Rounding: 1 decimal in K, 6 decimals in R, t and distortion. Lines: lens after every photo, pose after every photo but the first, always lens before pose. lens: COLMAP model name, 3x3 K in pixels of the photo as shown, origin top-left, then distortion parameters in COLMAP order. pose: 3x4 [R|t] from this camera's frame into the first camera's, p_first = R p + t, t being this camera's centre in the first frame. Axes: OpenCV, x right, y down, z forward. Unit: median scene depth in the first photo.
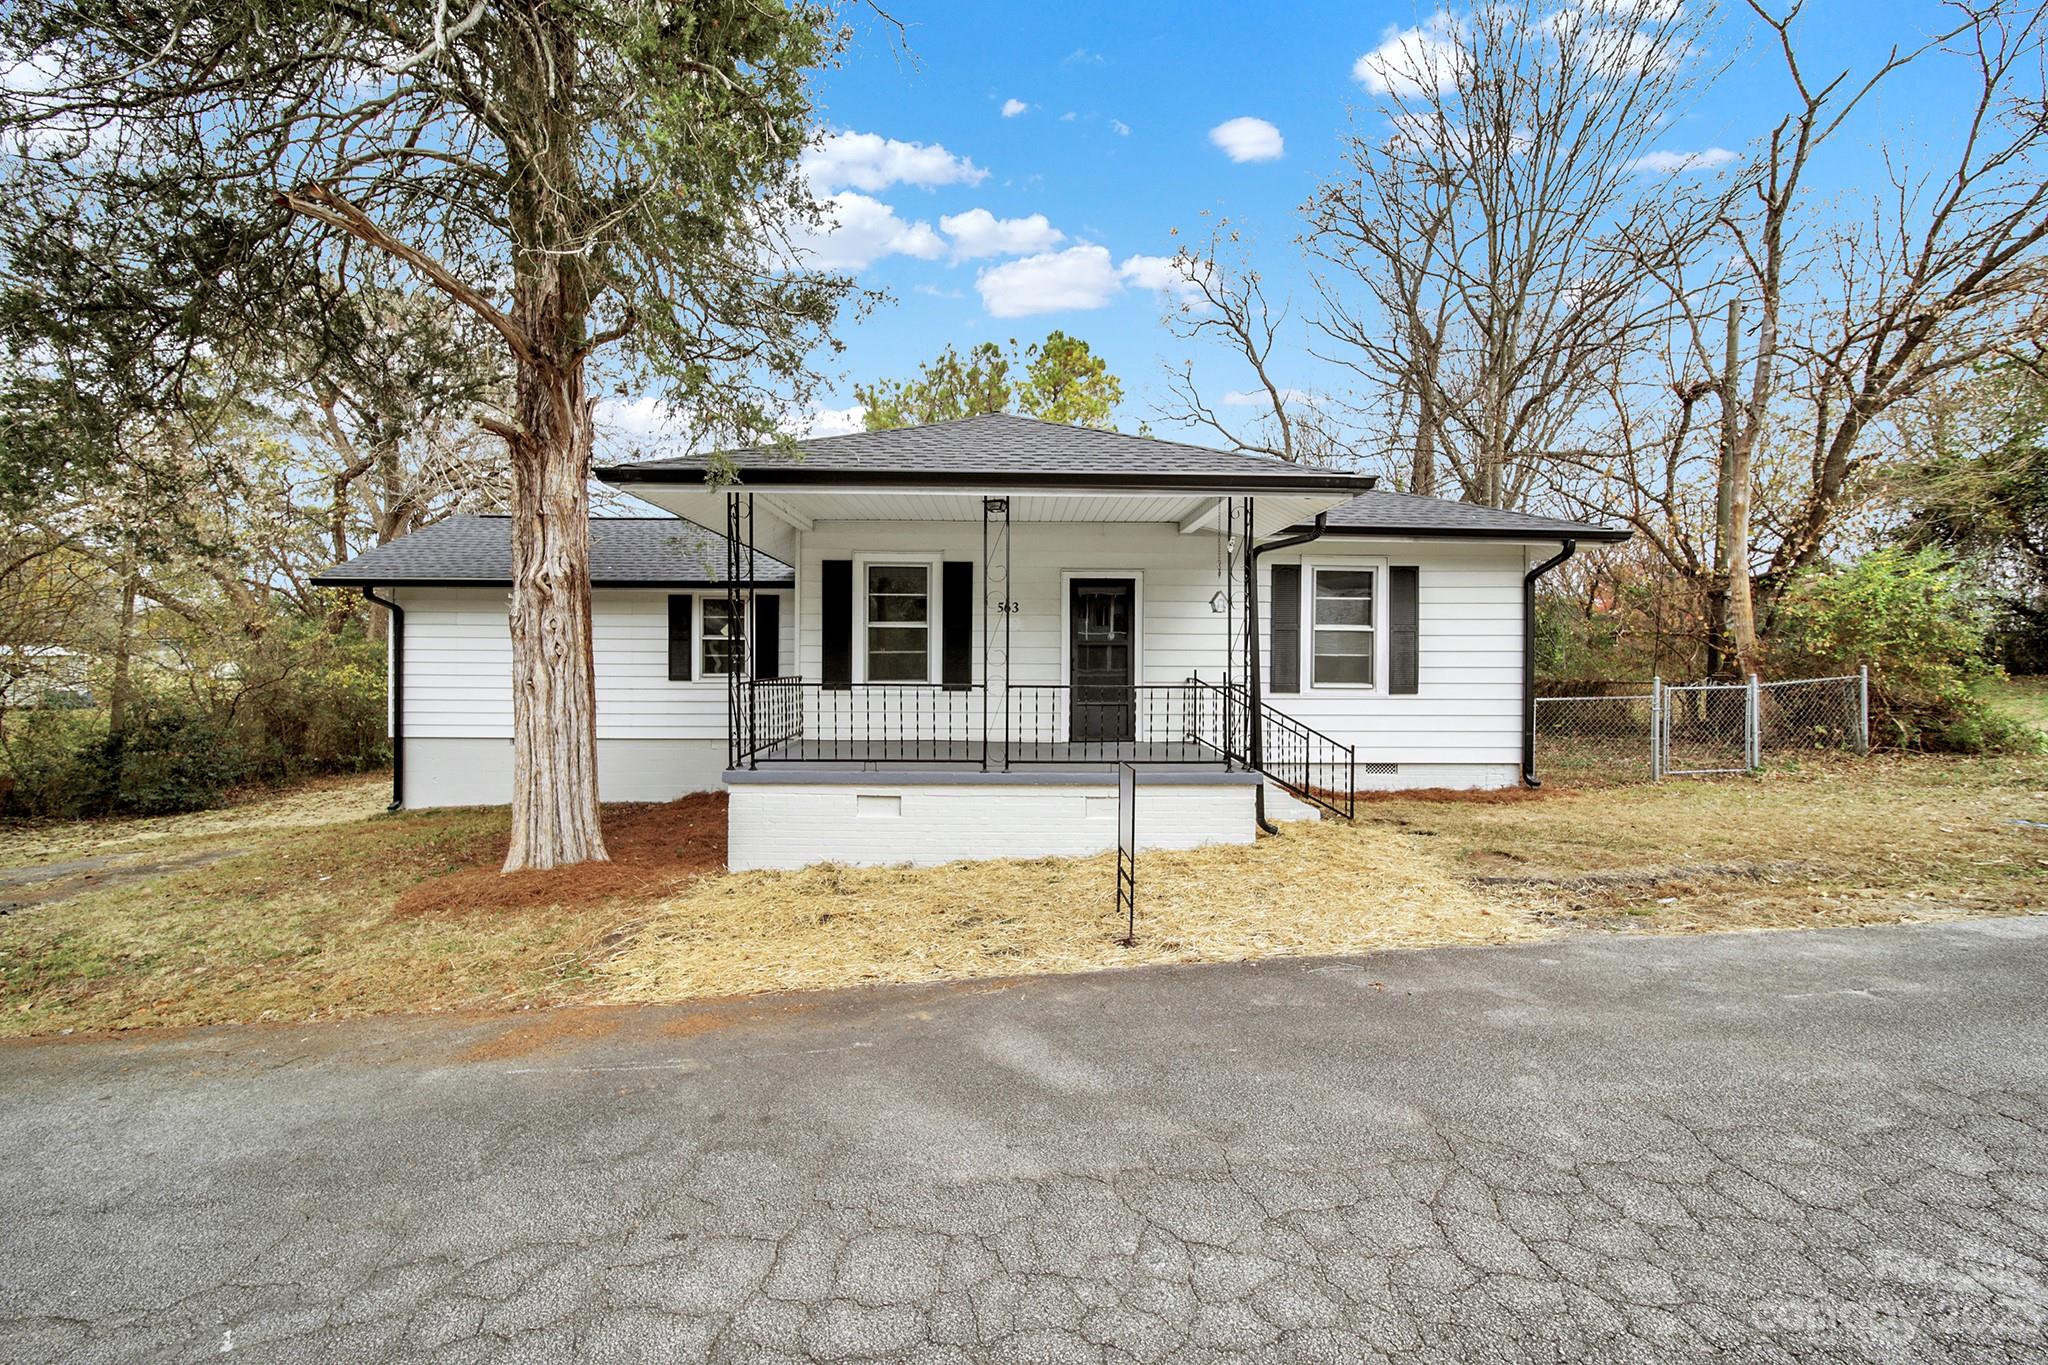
lens RADIAL K [[734.4, 0, 1042.0], [0, 734.4, 648.6], [0, 0, 1]] dist [-0.002875, -0.000278]
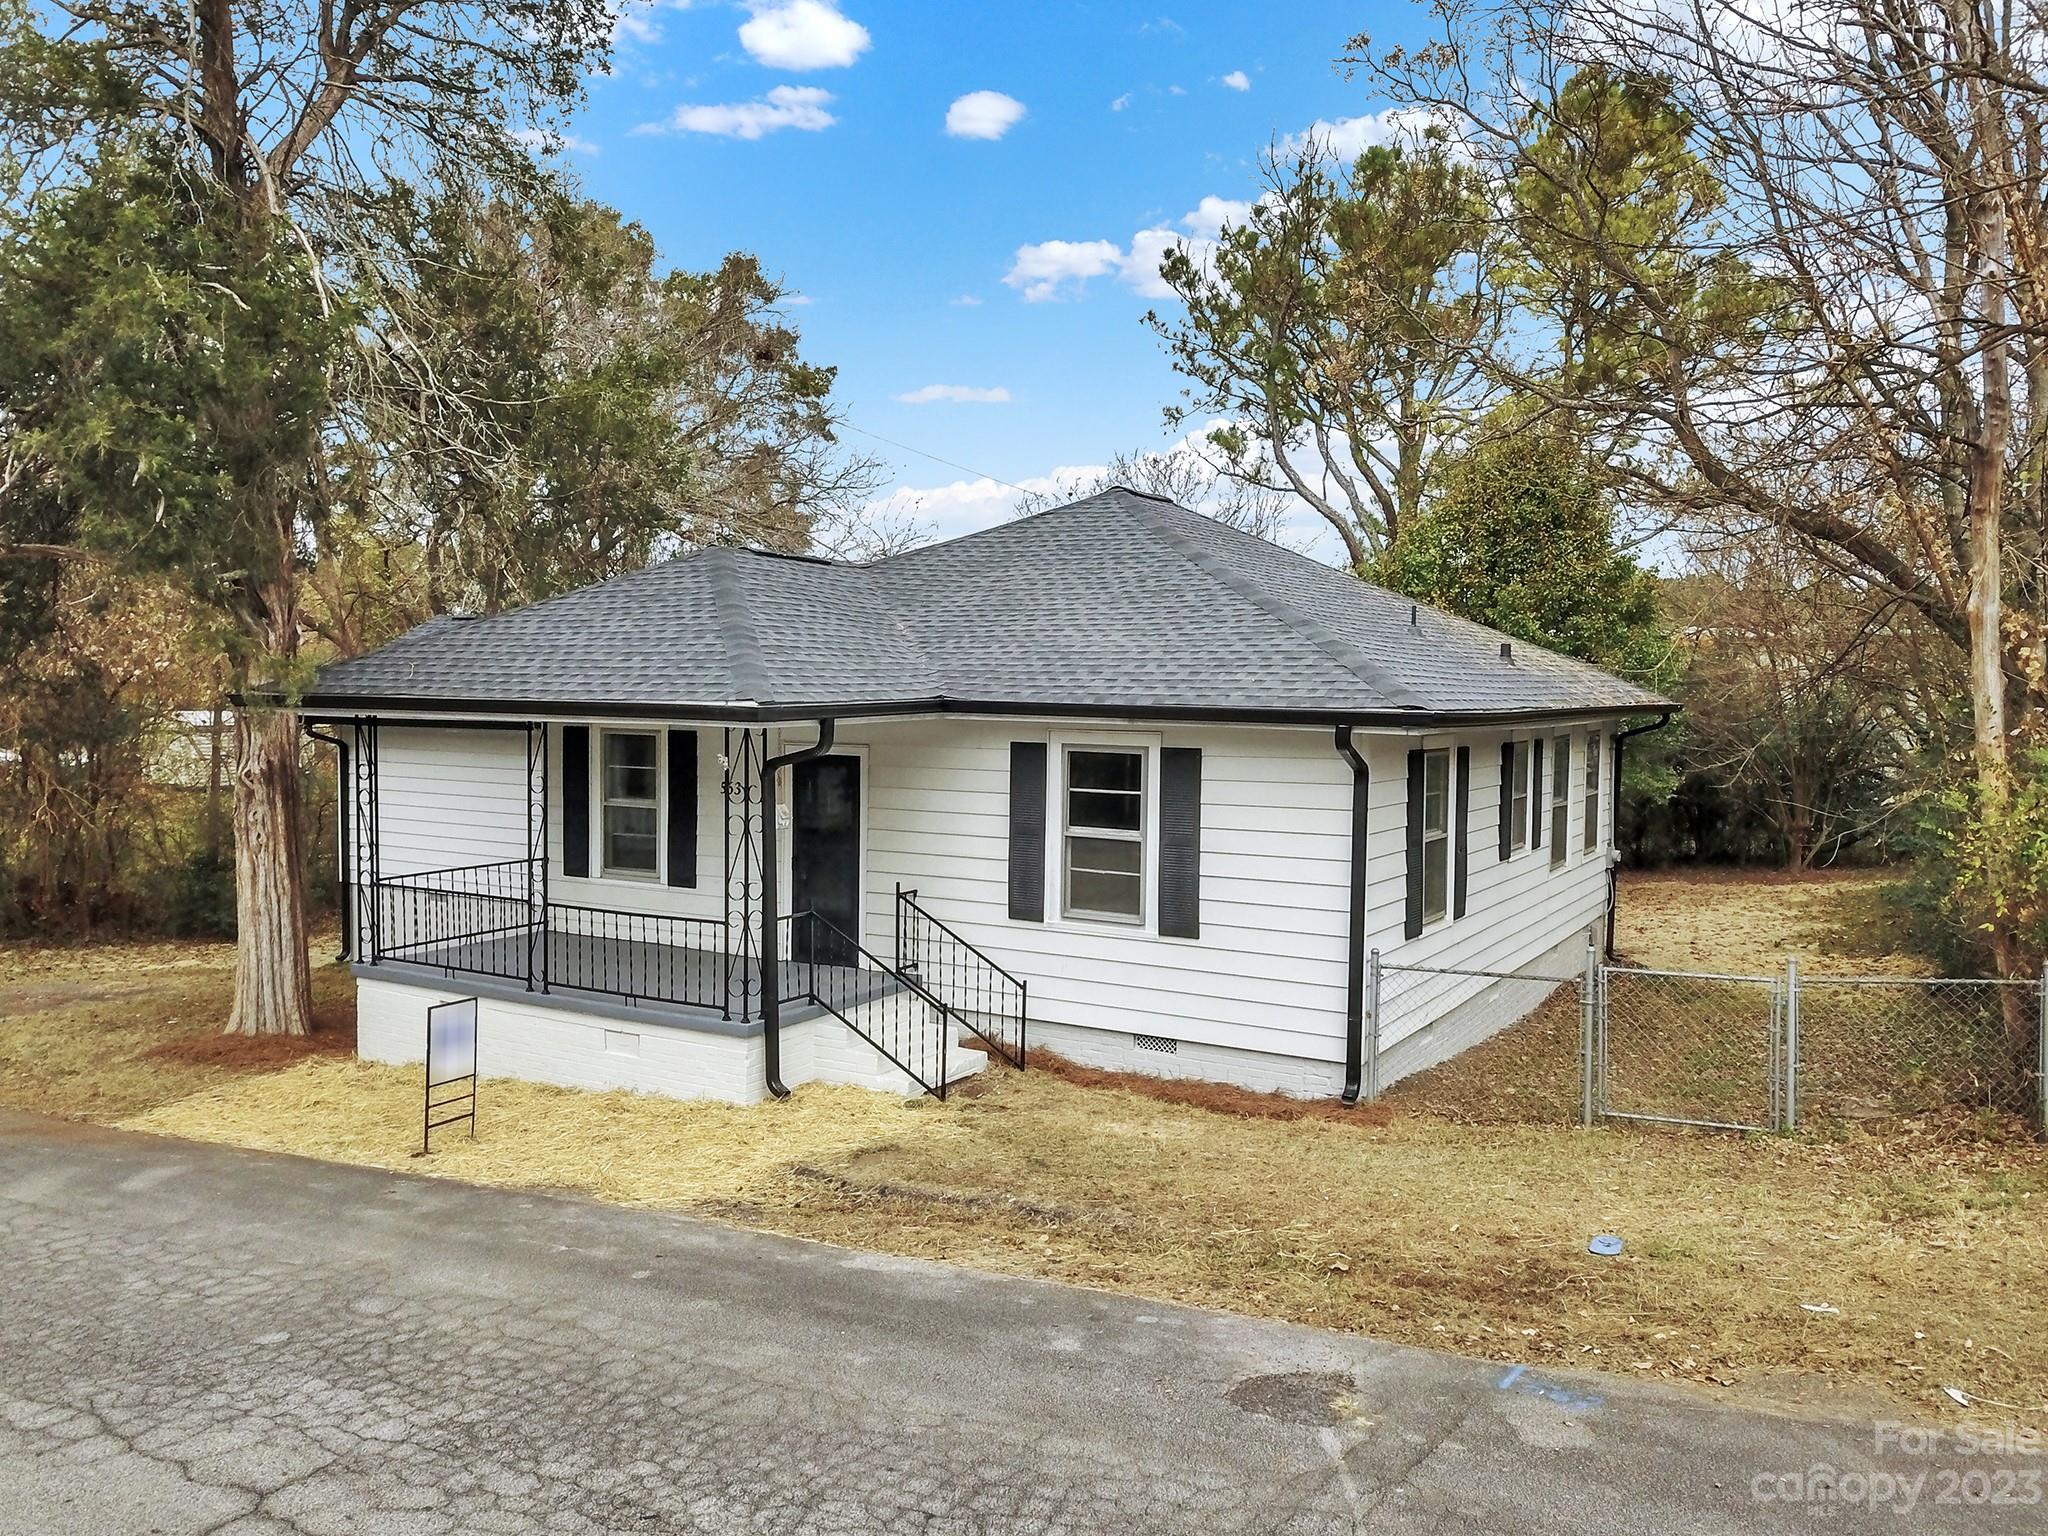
lens RADIAL K [[1633.6, 0, 1076.9], [0, 1633.6, 727.0], [0, 0, 1]] dist [0.007526, -0.006927]
pose [[0.850994, 0.019937, -0.524796, 1.279119], [-0.001812, 0.999385, 0.035030, -0.195753], [0.525172, -0.028859, 0.850507, -0.334680]]
